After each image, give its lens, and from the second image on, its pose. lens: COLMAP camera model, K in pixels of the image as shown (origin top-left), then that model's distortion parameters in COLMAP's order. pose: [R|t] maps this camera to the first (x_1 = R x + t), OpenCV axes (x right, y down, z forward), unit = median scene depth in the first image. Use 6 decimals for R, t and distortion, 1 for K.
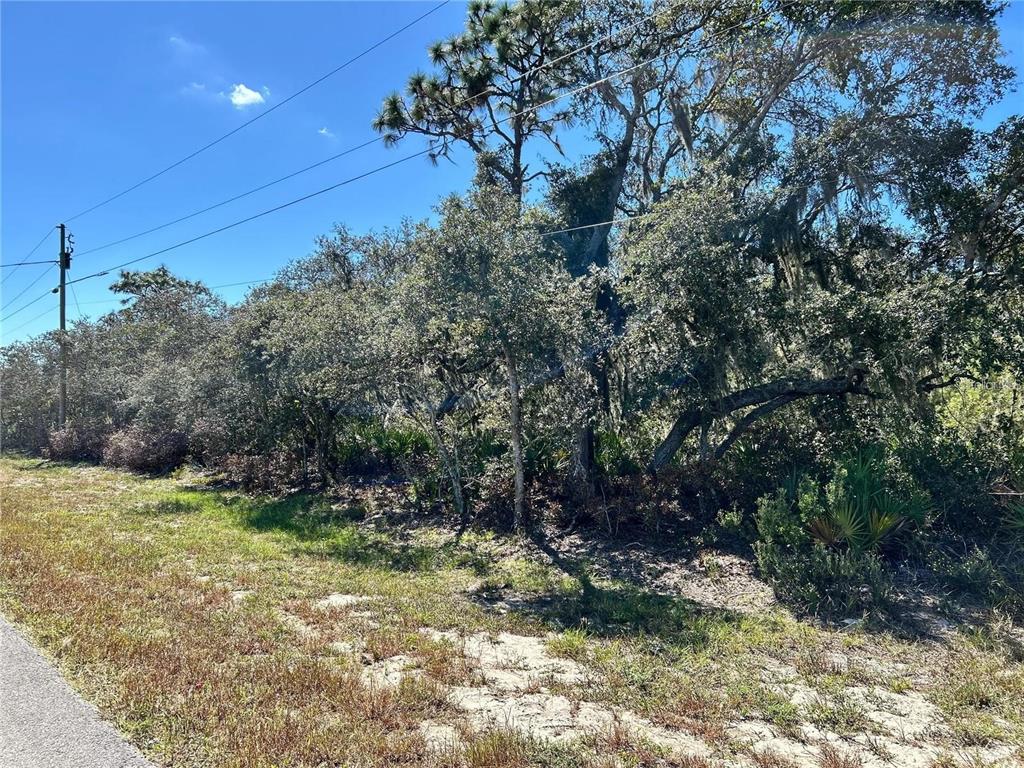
lens RADIAL K [[800.7, 0, 512.0], [0, 800.7, 384.0], [0, 0, 1]] dist [0.055271, -0.053827]
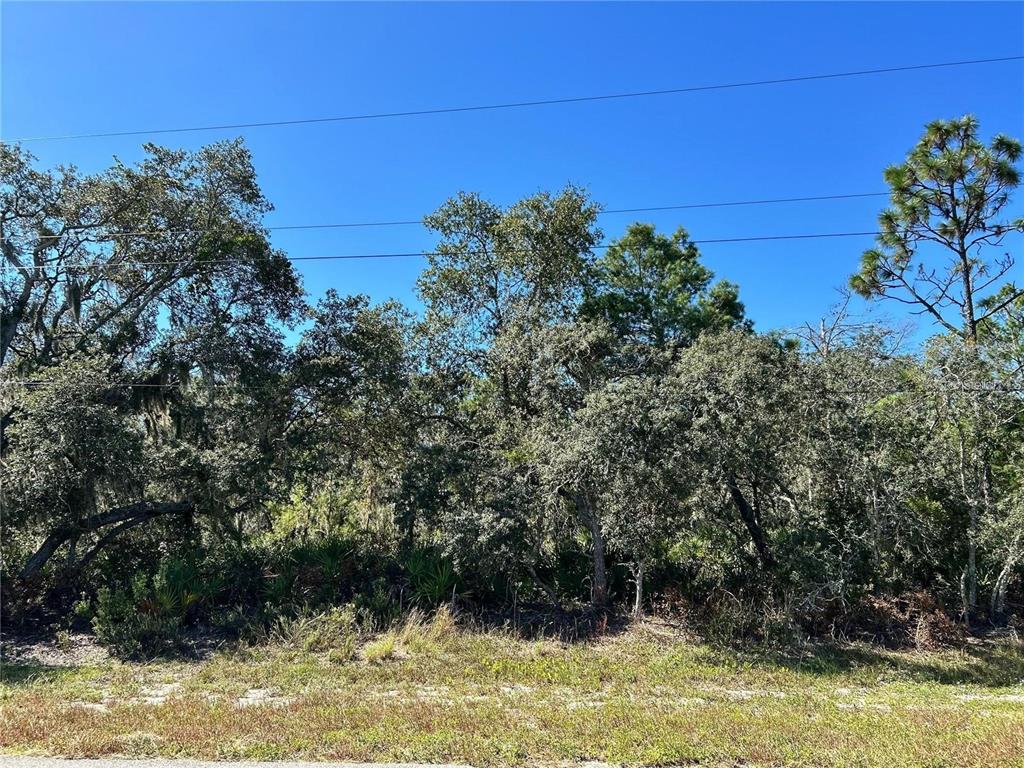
lens RADIAL K [[800.7, 0, 512.0], [0, 800.7, 384.0], [0, 0, 1]] dist [0.055271, -0.053827]
pose [[0.759885, 0.102637, 0.641904, -0.087812], [-0.011912, 0.989490, -0.144113, -0.016125], [-0.649949, 0.101863, 0.753121, -0.477753]]
